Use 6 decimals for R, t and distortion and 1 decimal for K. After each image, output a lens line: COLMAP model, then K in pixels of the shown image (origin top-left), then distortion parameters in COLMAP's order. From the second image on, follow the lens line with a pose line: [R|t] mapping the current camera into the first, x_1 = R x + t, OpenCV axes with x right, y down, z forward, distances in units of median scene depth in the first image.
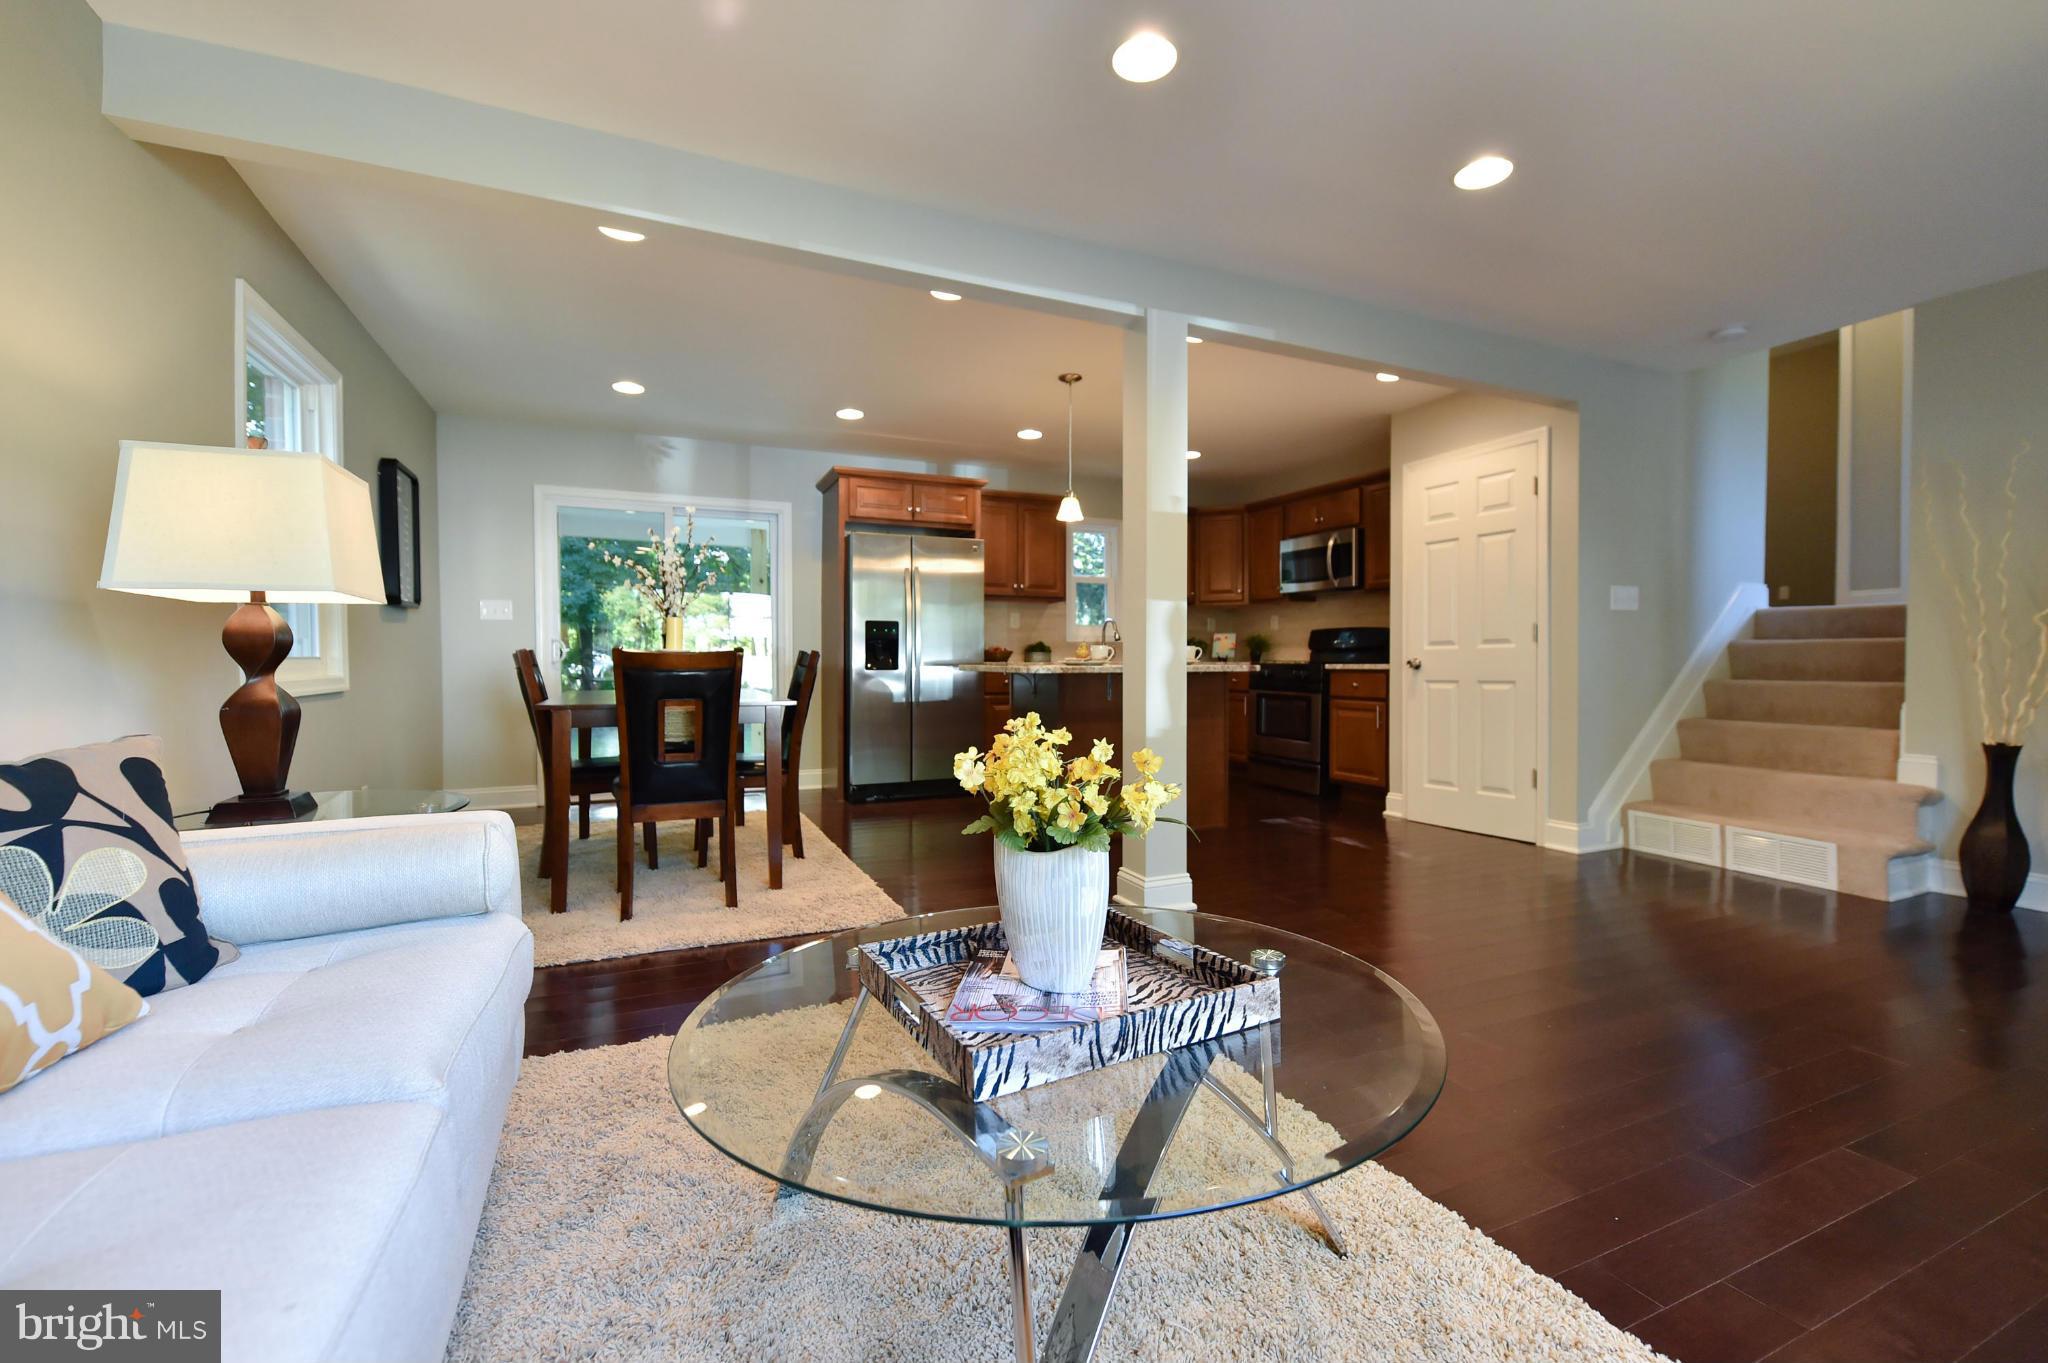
lens RADIAL K [[854.7, 0, 1025.9], [0, 854.7, 675.9], [0, 0, 1]] dist [0.010714, 0.000166]
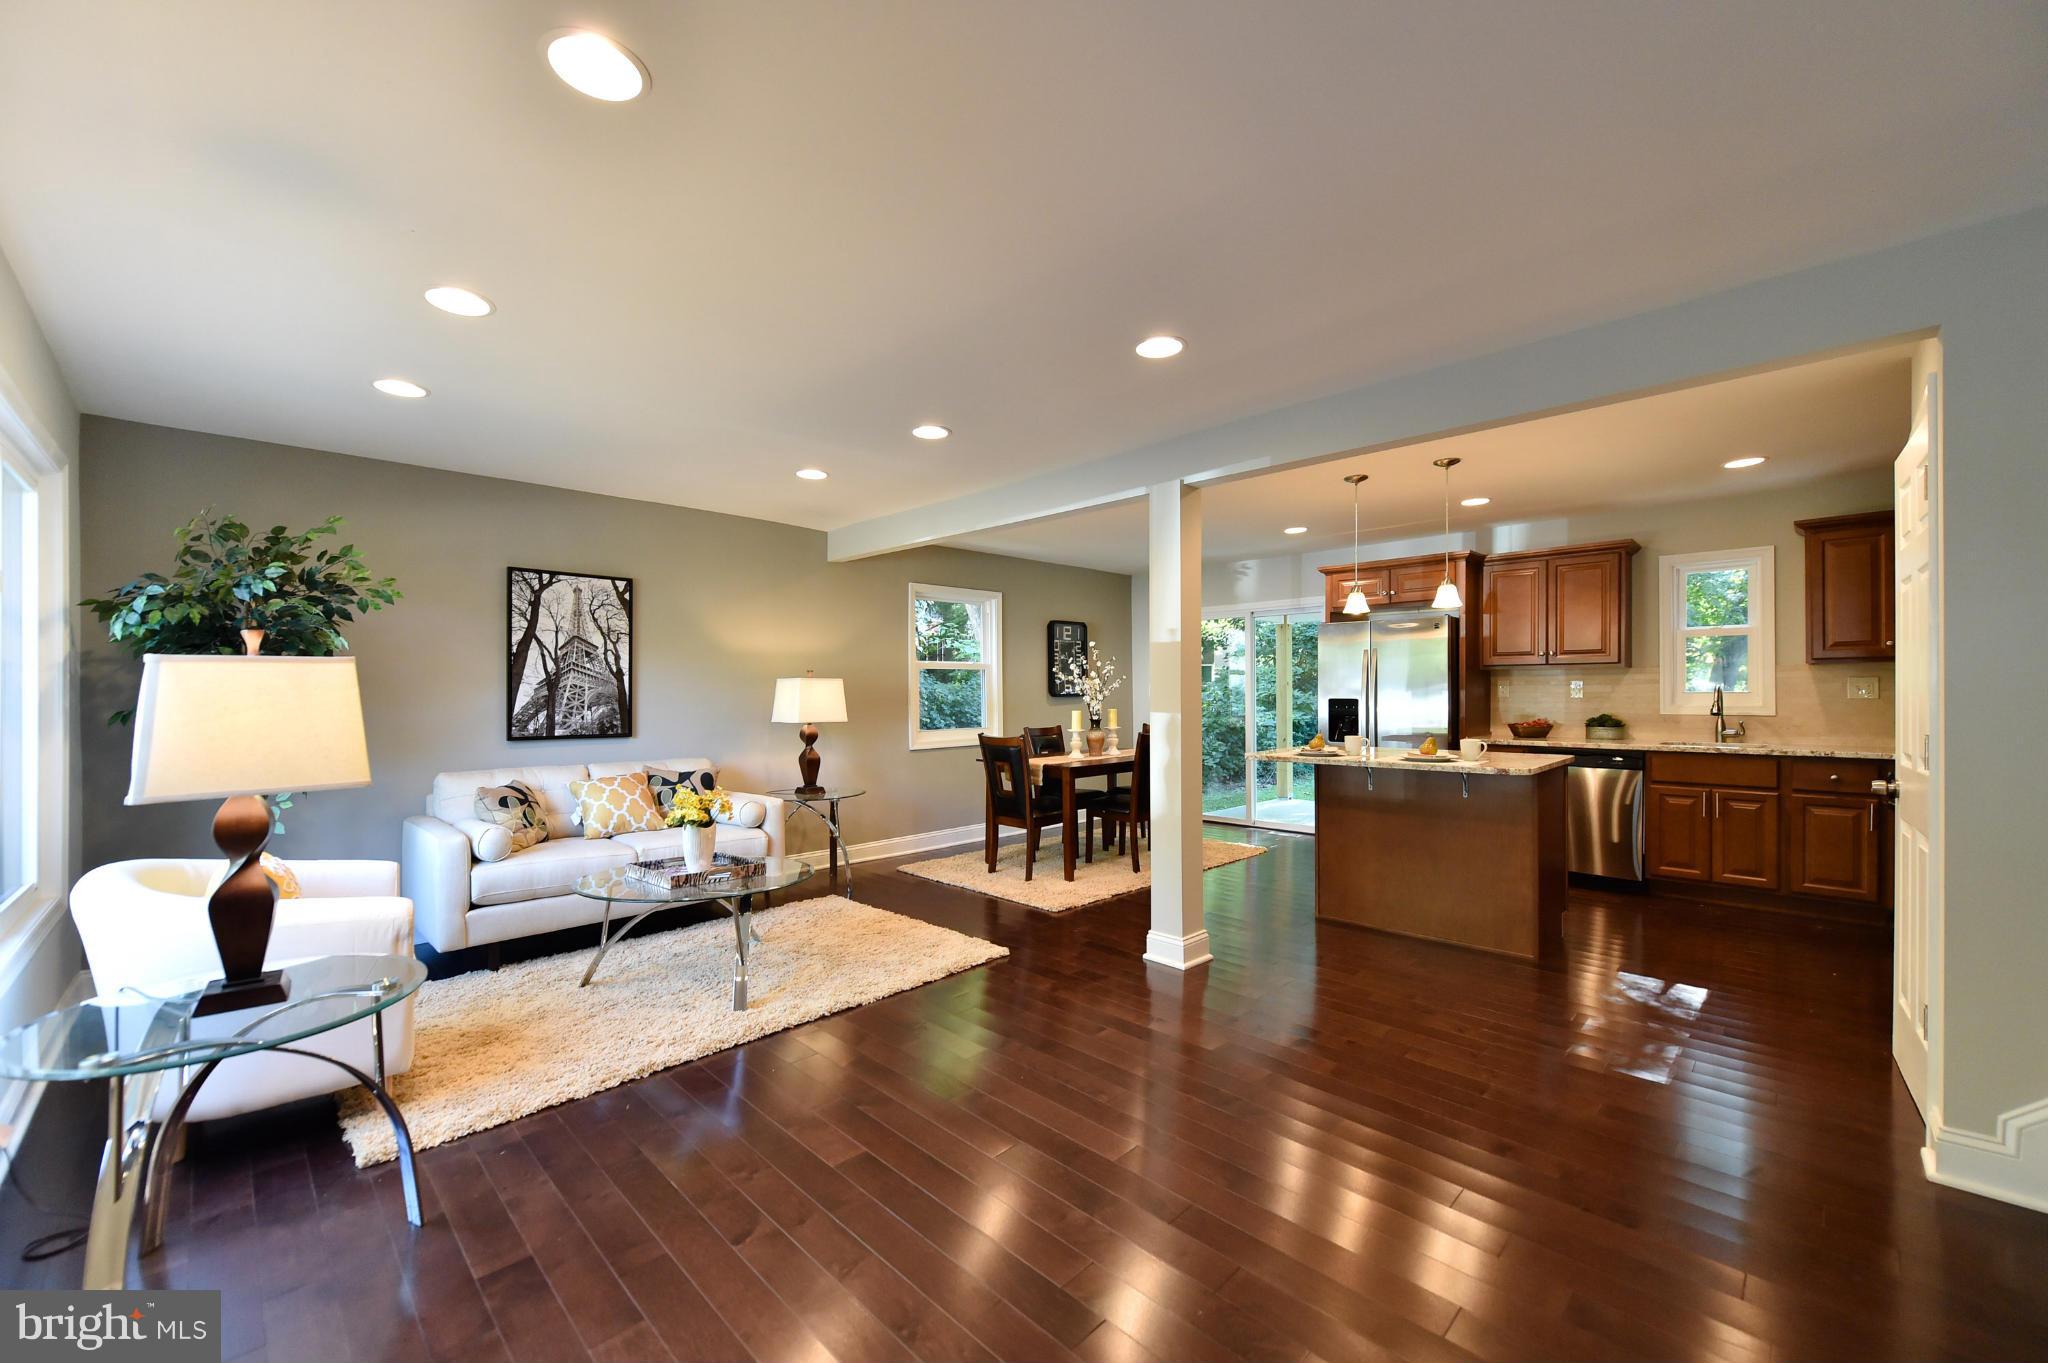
lens RADIAL K [[810.0, 0, 1023.8], [0, 810.0, 693.2], [0, 0, 1]] dist [0.005466, 0.000630]
pose [[0.363340, 0.002186, -0.931654, 0.664086], [-0.012716, 0.999916, -0.002614, -0.062350], [0.931570, 0.012797, 0.363338, 0.210852]]
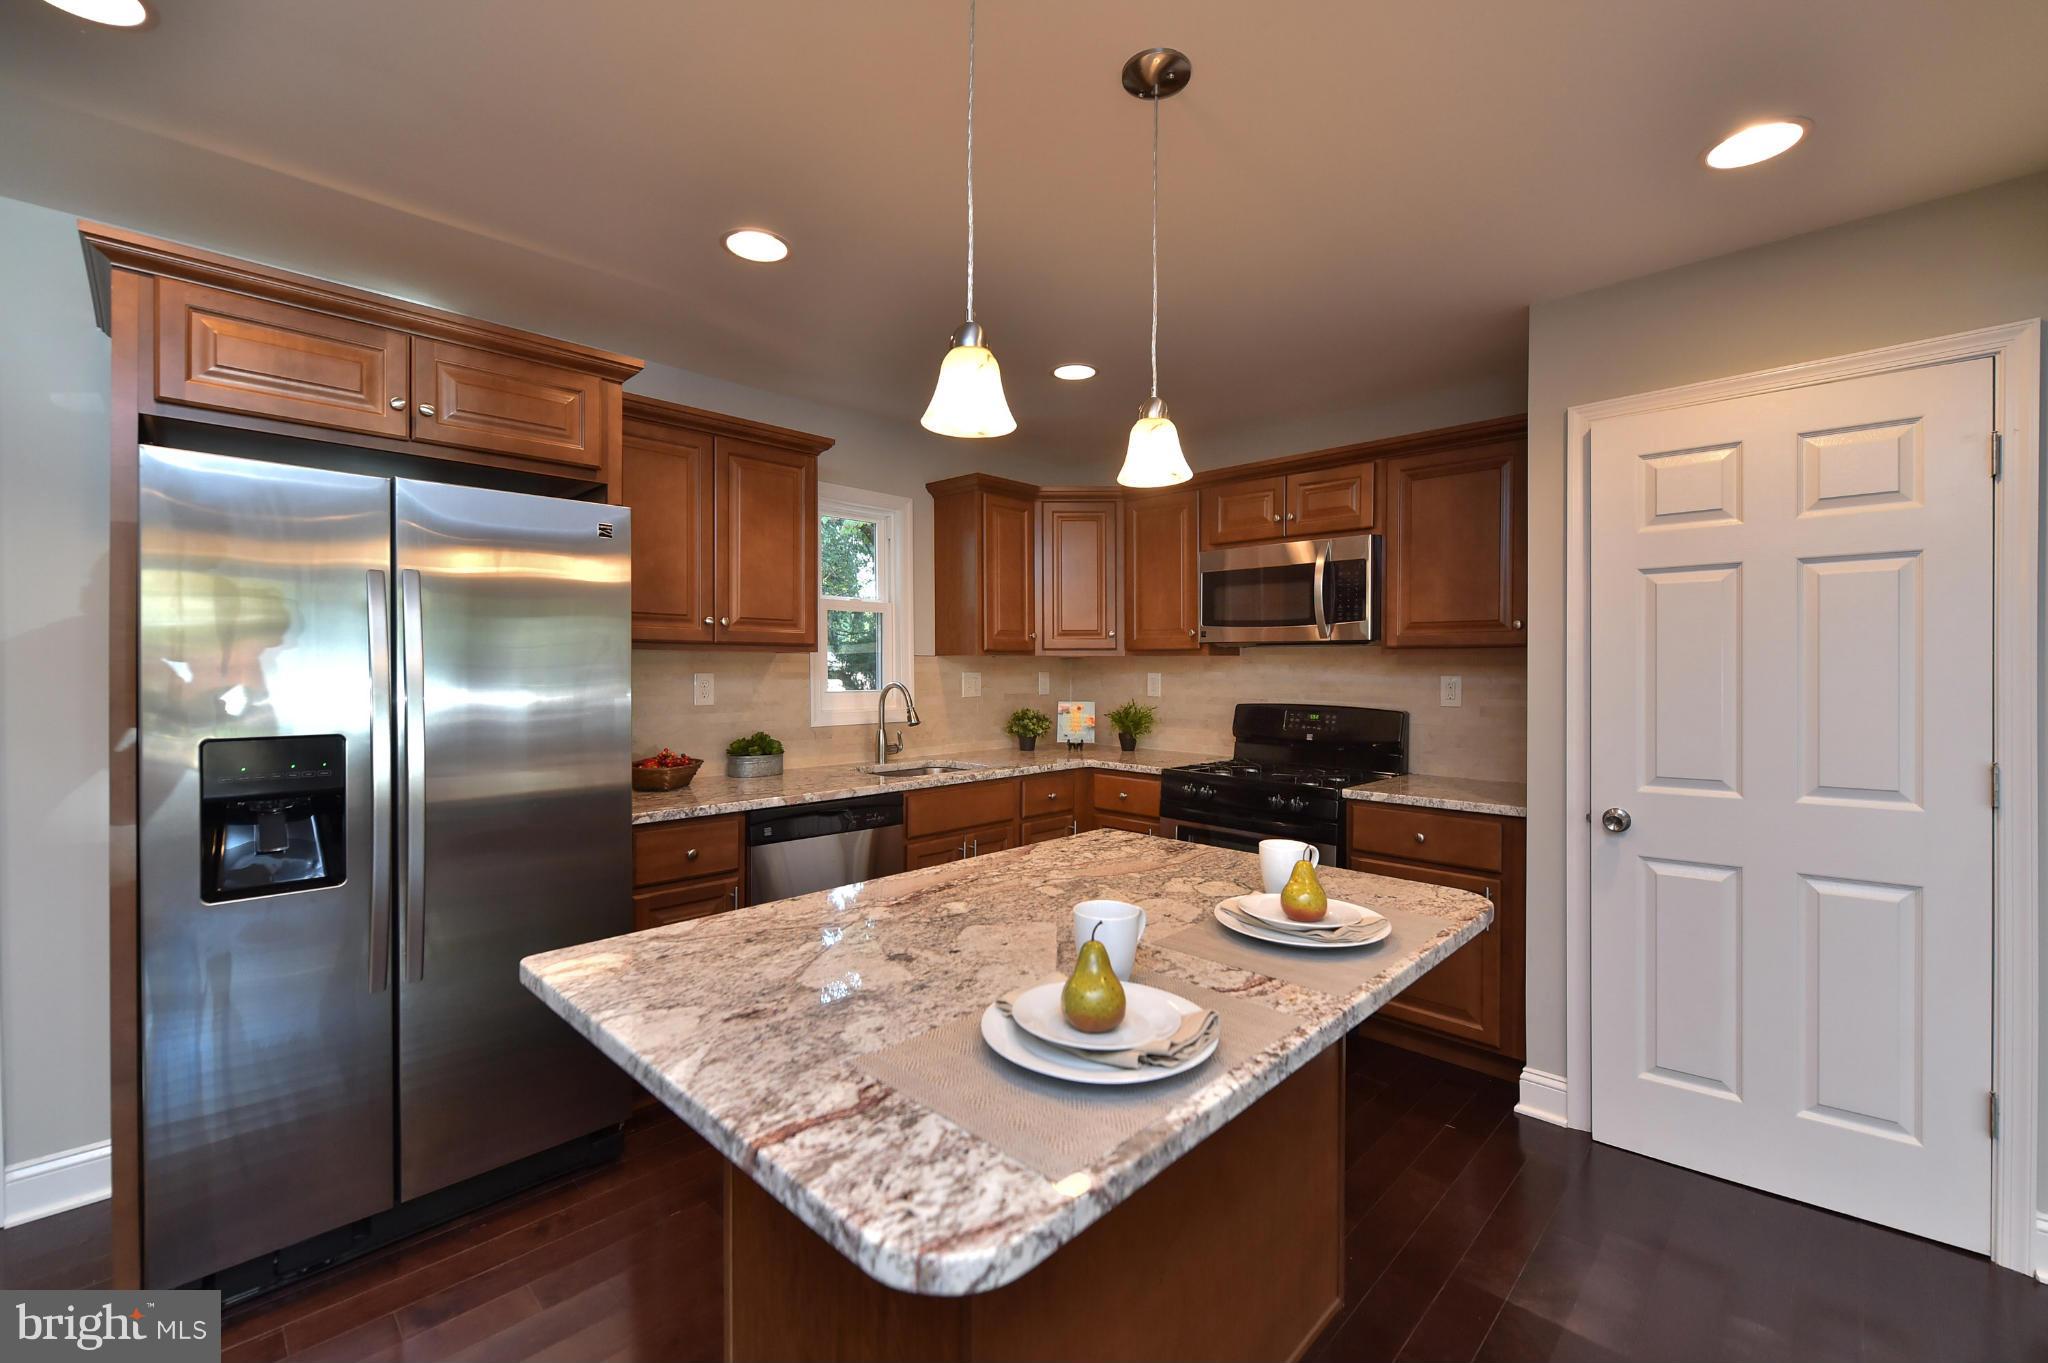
lens RADIAL K [[854.7, 0, 1022.9], [0, 854.7, 672.1], [0, 0, 1]] dist [0.010714, 0.000166]
pose [[0.927473, 0.000131, 0.373891, -0.031027], [0.004837, 0.999912, -0.012349, -0.081584], [-0.373859, 0.013262, 0.927391, 0.596486]]
